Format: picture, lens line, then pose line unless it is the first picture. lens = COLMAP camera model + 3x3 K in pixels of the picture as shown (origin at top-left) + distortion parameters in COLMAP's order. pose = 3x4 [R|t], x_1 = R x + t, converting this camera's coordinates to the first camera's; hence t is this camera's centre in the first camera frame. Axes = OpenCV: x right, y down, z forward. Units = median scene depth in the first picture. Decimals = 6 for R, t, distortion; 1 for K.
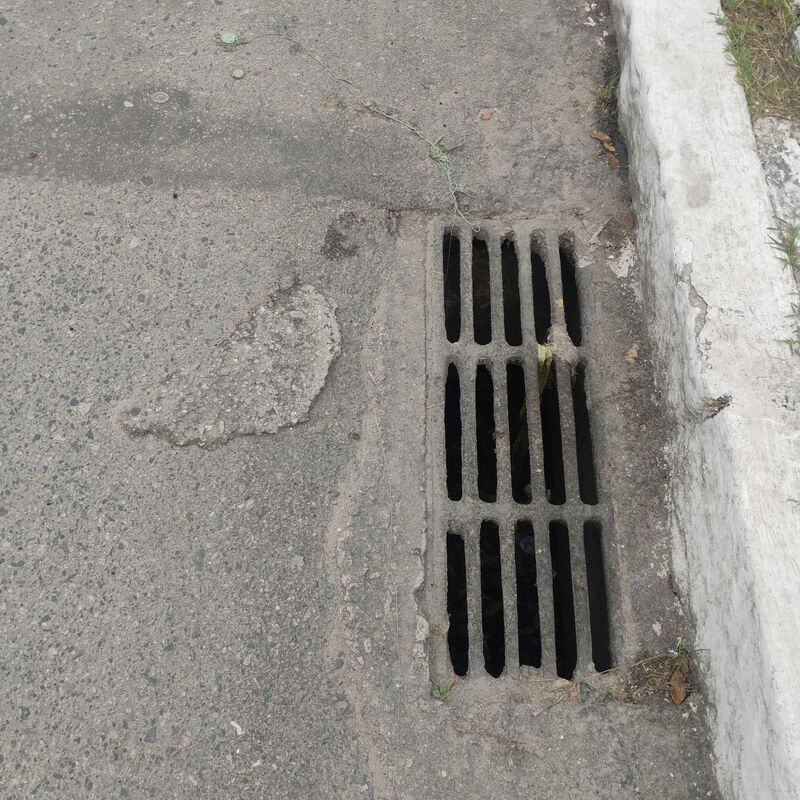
lens RADIAL K [[882.7, 0, 406.5], [0, 882.7, 410.6], [0, 0, 1]] dist [0.041435, -0.042021]
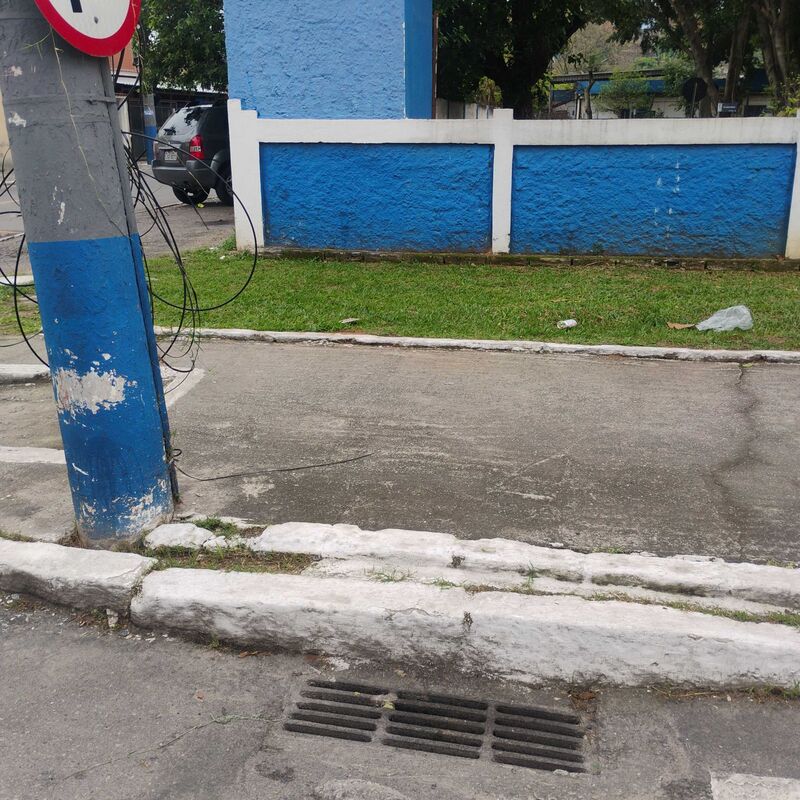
lens RADIAL K [[882.7, 0, 406.5], [0, 882.7, 410.6], [0, 0, 1]] dist [0.041435, -0.042021]
pose [[0.168861, -0.313419, 0.934481, -1.303437], [0.871061, 0.491120, 0.007317, -0.343987], [-0.461235, 0.812754, 0.355939, -0.056415]]
